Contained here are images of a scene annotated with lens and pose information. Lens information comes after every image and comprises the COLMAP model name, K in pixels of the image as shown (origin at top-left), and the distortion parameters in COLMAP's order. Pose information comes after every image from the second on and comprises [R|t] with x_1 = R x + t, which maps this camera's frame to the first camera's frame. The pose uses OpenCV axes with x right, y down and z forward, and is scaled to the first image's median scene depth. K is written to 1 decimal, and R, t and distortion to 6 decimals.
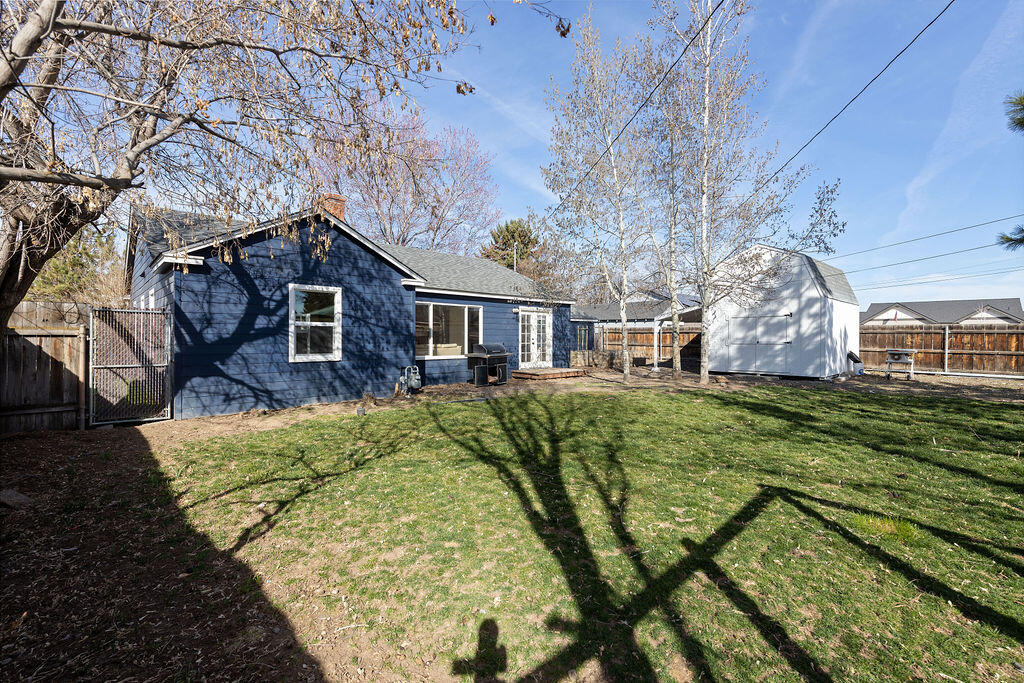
lens RADIAL K [[443.4, 0, 515.3], [0, 443.4, 333.6], [0, 0, 1]] dist [-0.002766, -0.000565]
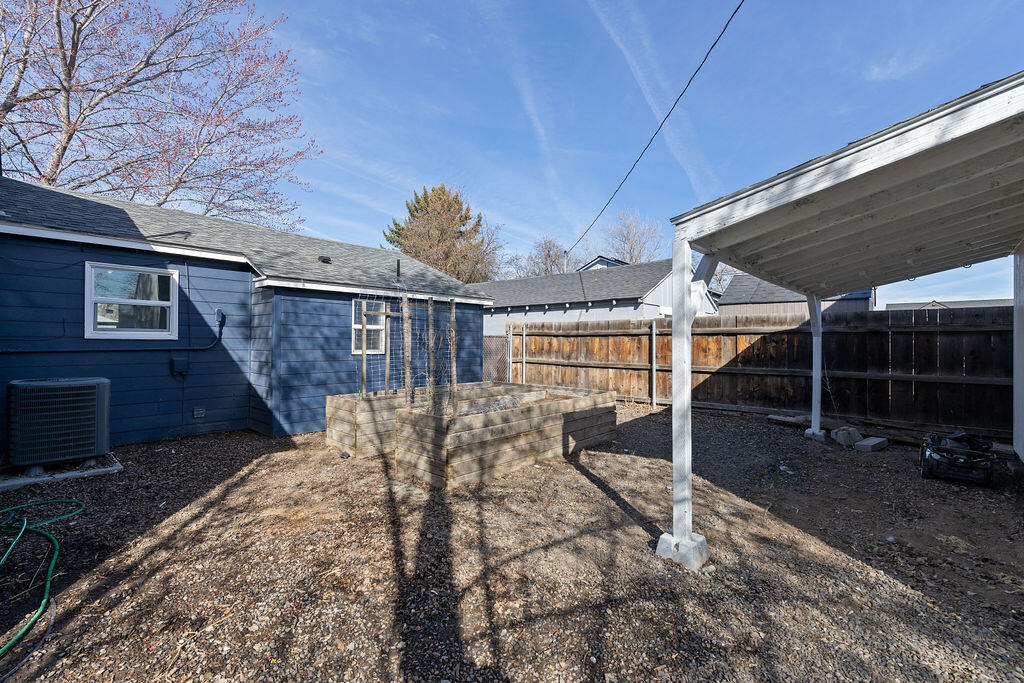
lens RADIAL K [[443.4, 0, 515.3], [0, 443.4, 333.6], [0, 0, 1]] dist [-0.002766, -0.000565]
pose [[0.997028, 0.005436, 0.076852, 0.332779], [-0.003976, 0.999809, -0.019148, 0.009395], [-0.076941, 0.018786, 0.996859, 1.156283]]
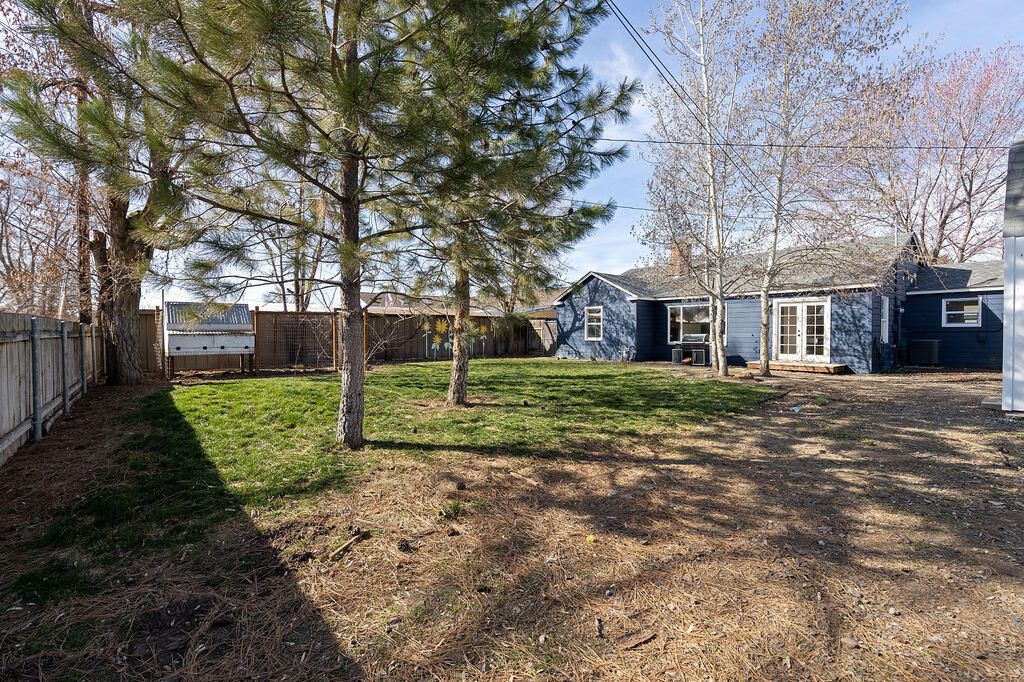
lens RADIAL K [[444.3, 0, 511.2], [0, 444.3, 338.3], [0, 0, 1]] dist [-0.001307, -0.000368]
pose [[-0.098466, 0.013151, -0.995053, 1.274367], [0.008487, 0.999887, 0.012375, 0.013373], [0.995104, -0.007226, -0.098567, 0.566197]]
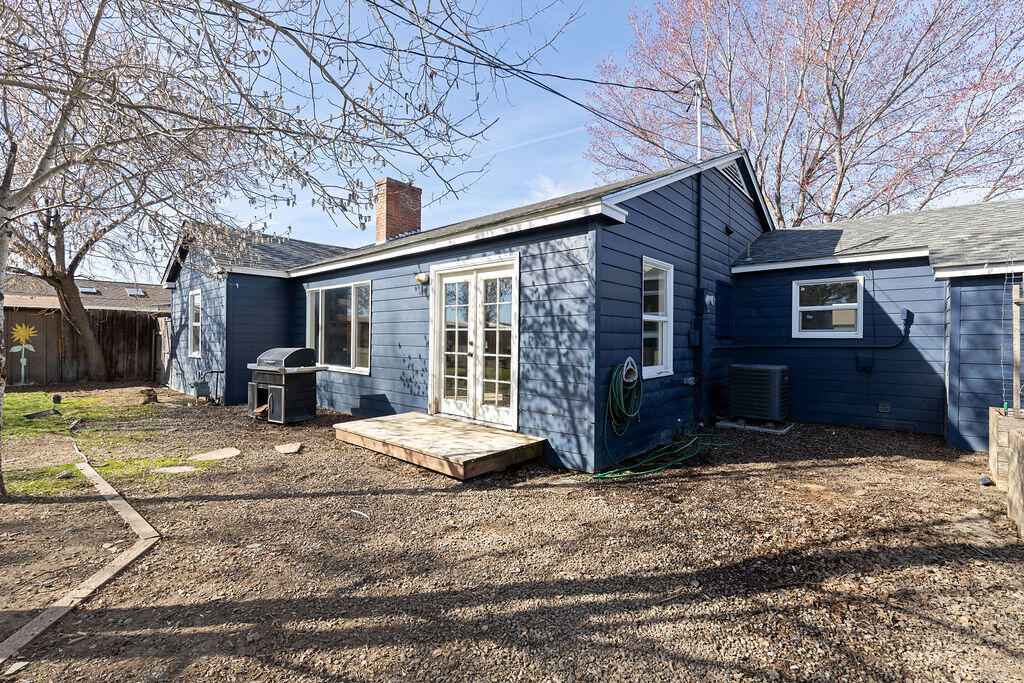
lens RADIAL K [[443.4, 0, 515.3], [0, 443.4, 333.6], [0, 0, 1]] dist [-0.002766, -0.000565]
pose [[0.065080, -0.019329, -0.997693, 0.511888], [-0.002905, 0.999804, -0.019560, 0.014269], [0.997876, 0.004172, 0.065011, 1.215540]]
